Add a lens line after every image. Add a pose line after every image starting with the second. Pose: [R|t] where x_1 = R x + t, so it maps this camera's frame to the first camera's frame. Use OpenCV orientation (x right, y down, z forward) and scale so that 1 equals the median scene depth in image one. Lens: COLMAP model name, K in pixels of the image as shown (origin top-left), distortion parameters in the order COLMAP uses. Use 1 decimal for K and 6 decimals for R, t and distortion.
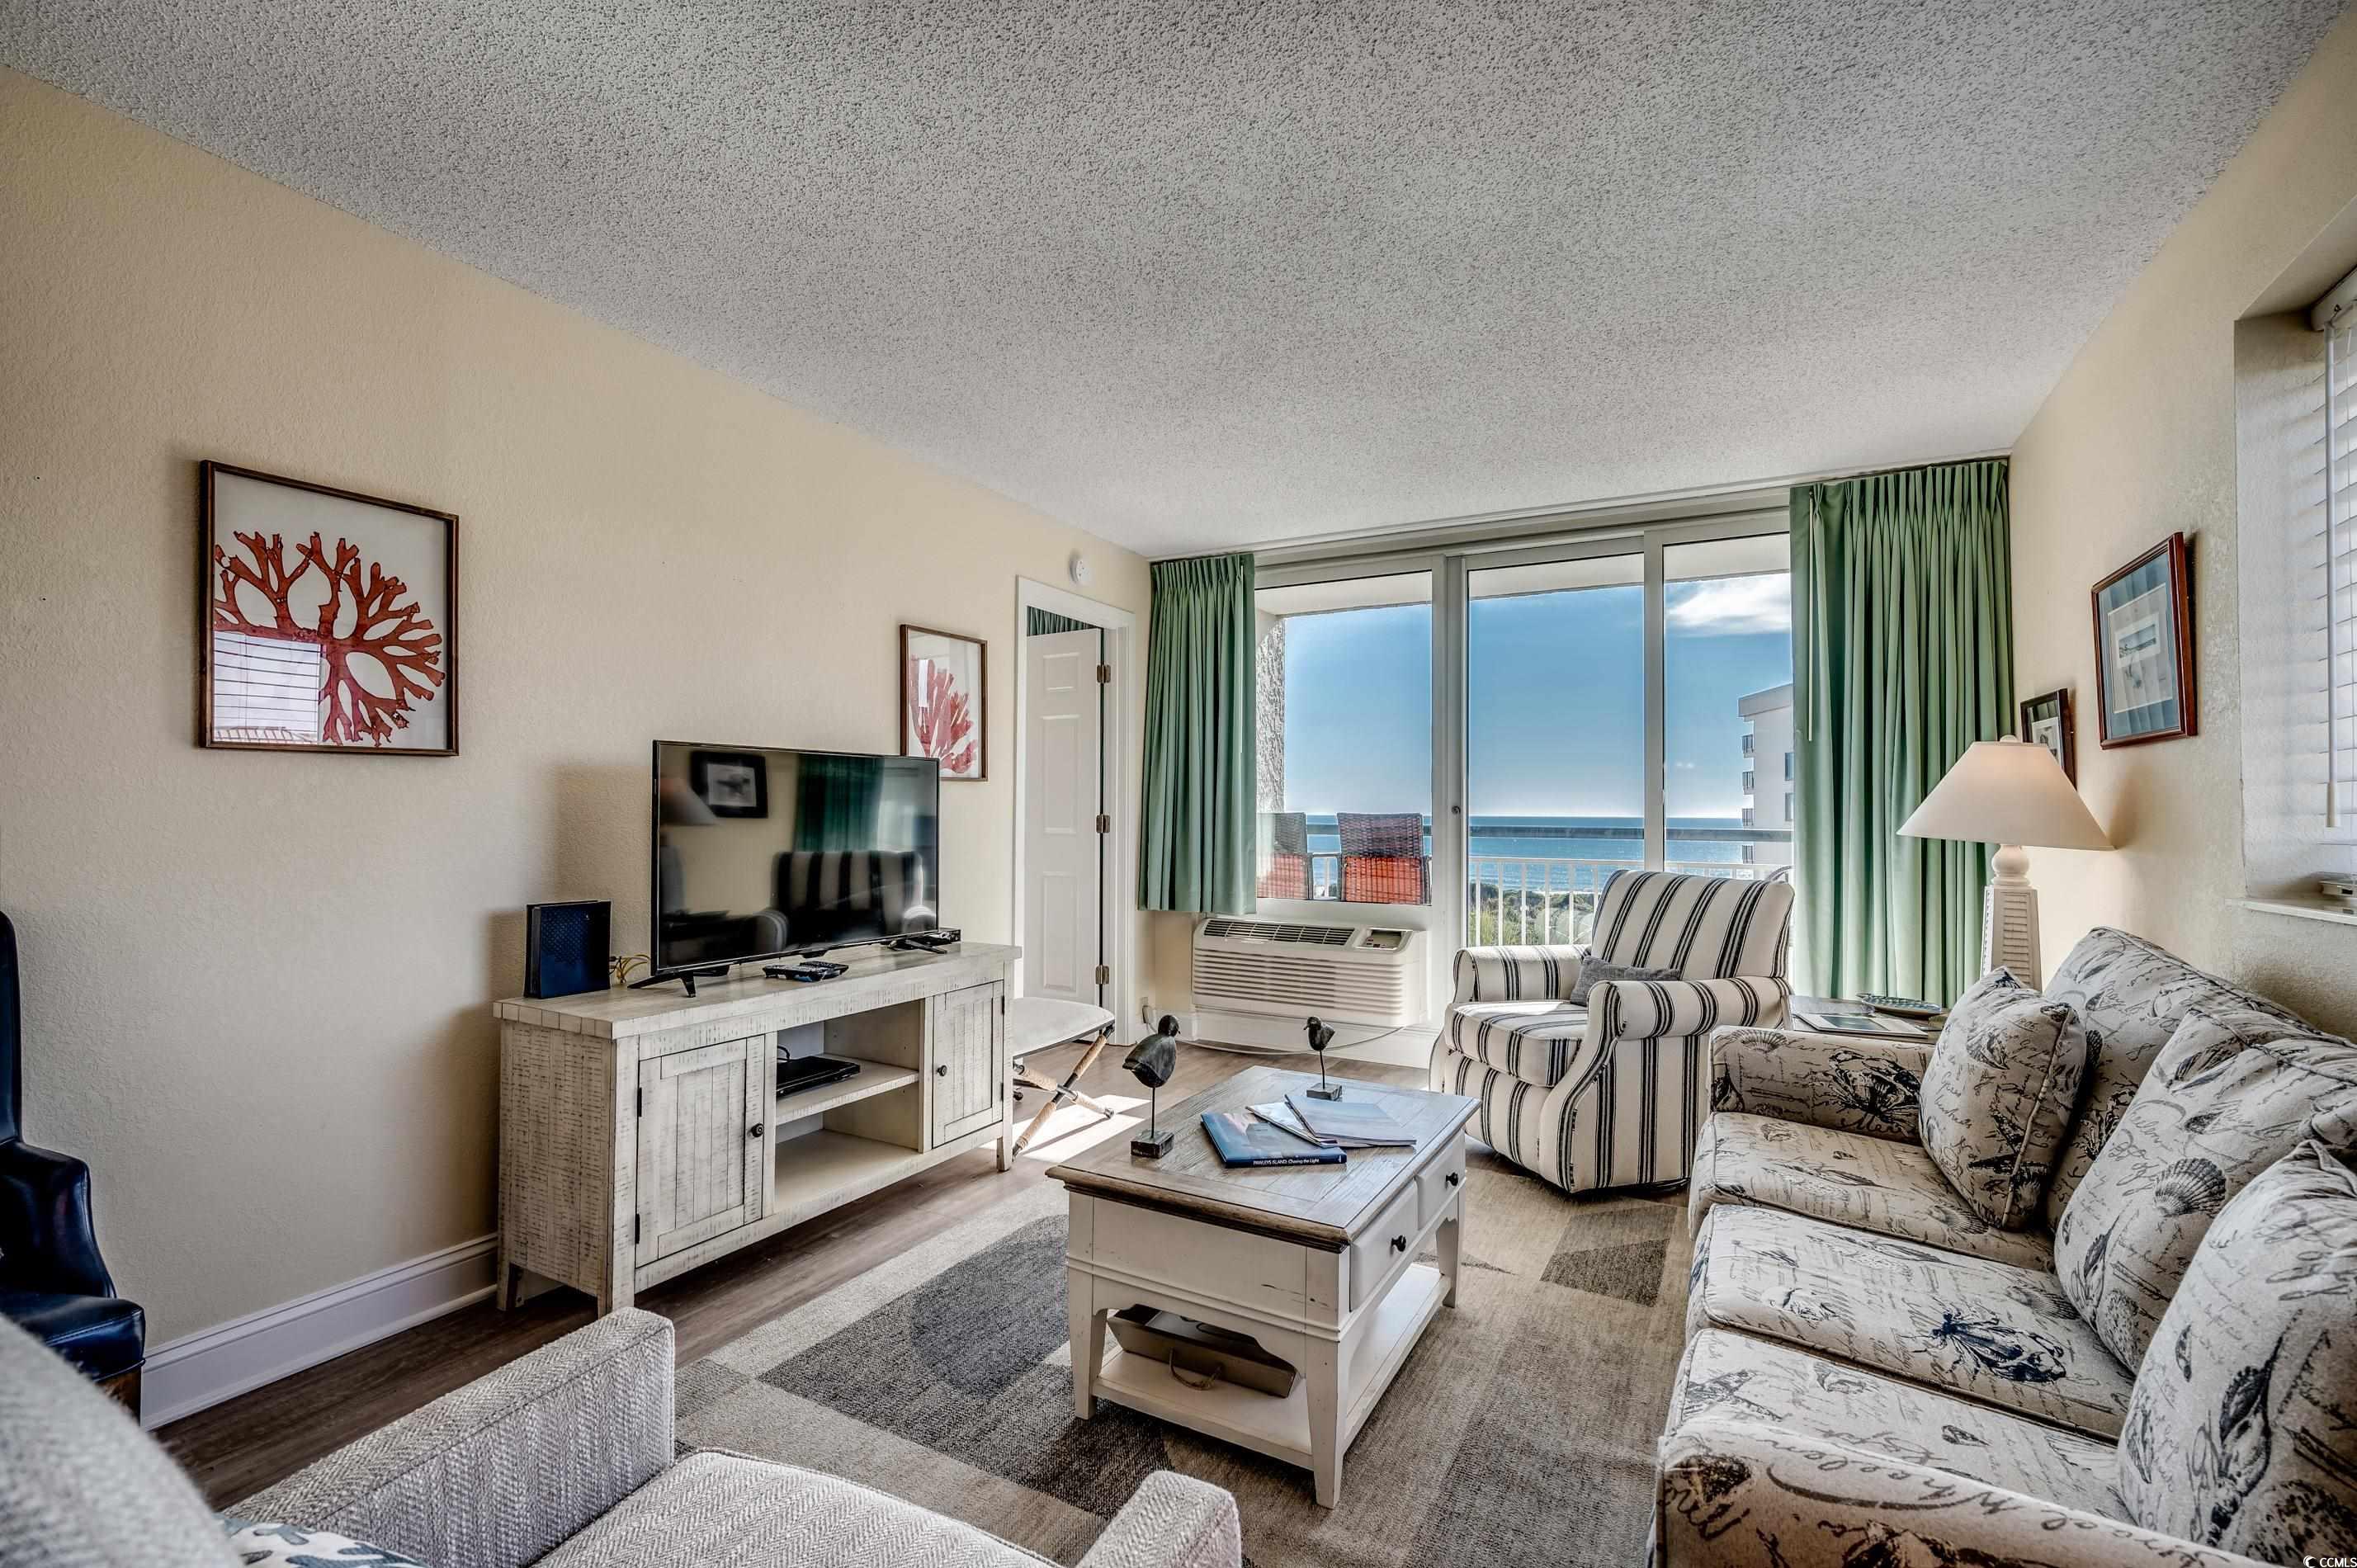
lens RADIAL K [[1027.6, 0, 1198.7], [0, 1027.6, 793.0], [0, 0, 1]] dist [0.001003, -0.000011]
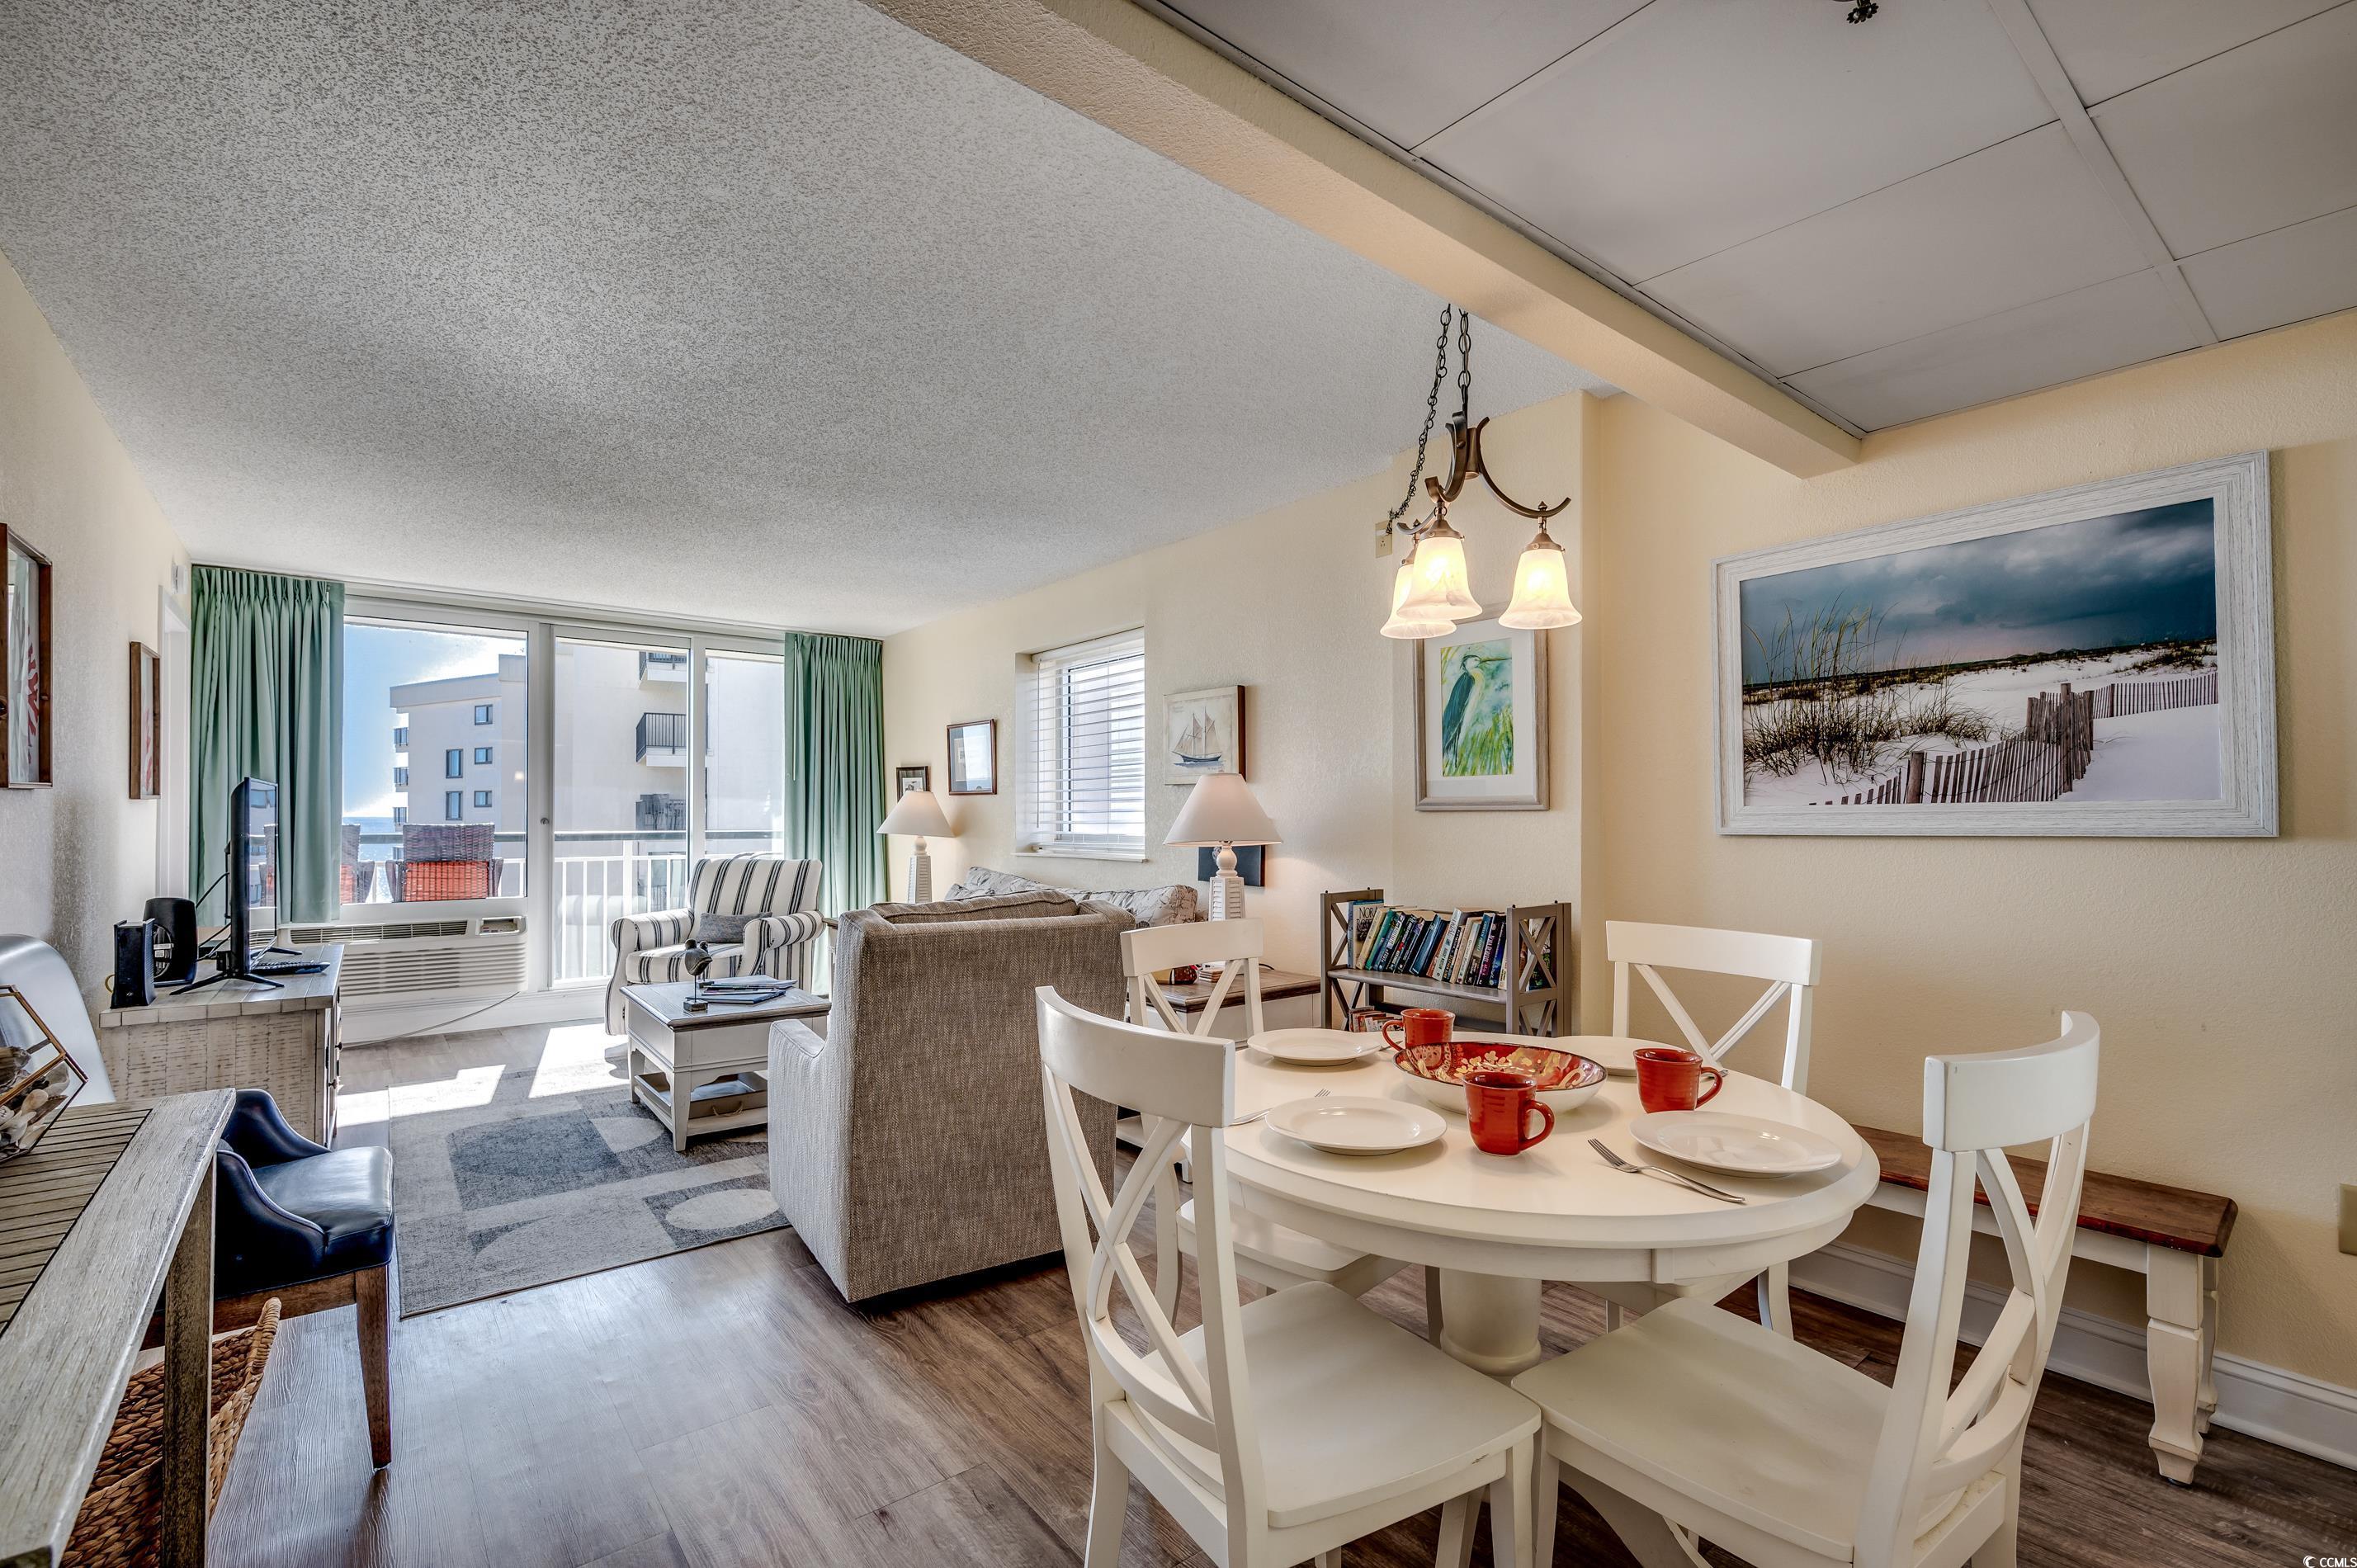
lens RADIAL K [[1026.1, 0, 1180.2], [0, 1026.1, 805.3], [0, 0, 1]] dist [0.000261, -0.000005]
pose [[0.397425, 0.002729, 0.917630, -0.776638], [-0.015674, 0.999870, 0.003815, -0.026218], [-0.917501, -0.015899, 0.397416, -0.307205]]
